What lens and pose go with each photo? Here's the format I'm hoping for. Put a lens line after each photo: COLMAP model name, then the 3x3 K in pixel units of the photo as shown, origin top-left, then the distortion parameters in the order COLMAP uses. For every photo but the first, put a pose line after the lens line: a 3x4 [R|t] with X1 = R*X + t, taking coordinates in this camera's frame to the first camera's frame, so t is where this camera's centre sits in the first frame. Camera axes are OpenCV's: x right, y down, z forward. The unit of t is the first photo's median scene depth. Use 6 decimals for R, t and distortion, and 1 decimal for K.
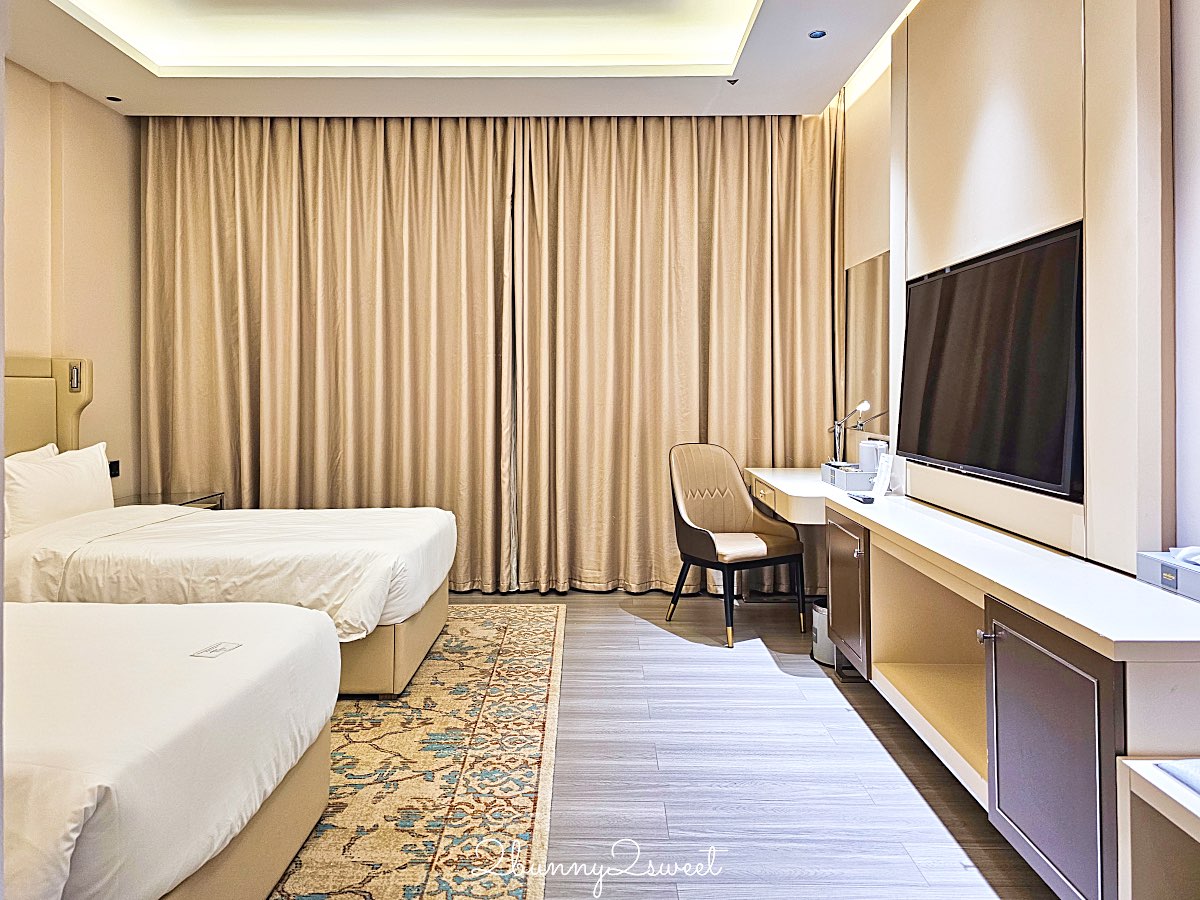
lens RADIAL K [[851.4, 0, 595.5], [0, 851.4, 361.1], [0, 0, 1]] dist [0.042291, -0.023924]
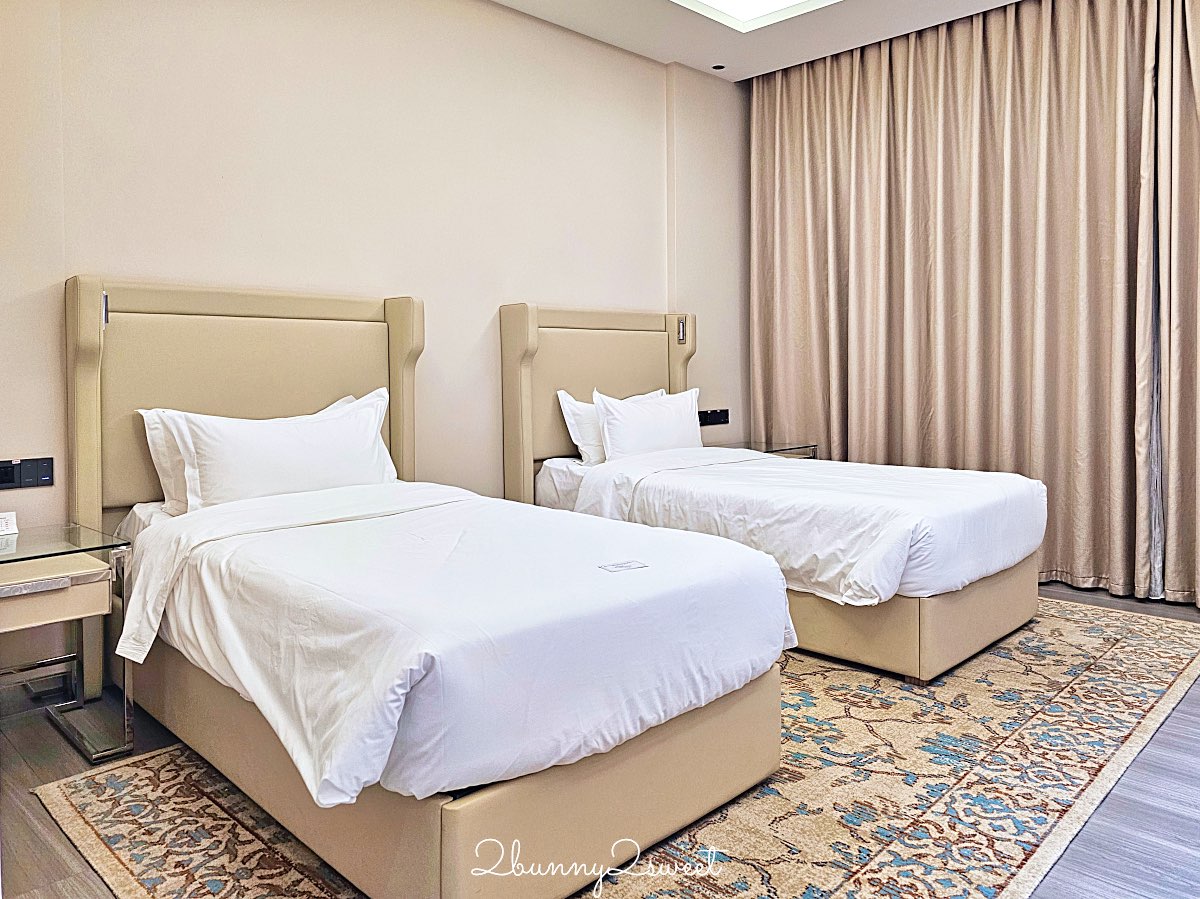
lens RADIAL K [[890.5, 0, 602.3], [0, 890.5, 362.2], [0, 0, 1]] dist [0.082703, -0.066726]
pose [[0.727680, -0.004921, -0.685899, 0.152219], [0.028472, 0.999329, 0.023037, 0.046090], [0.685326, -0.036293, 0.727332, 0.147557]]
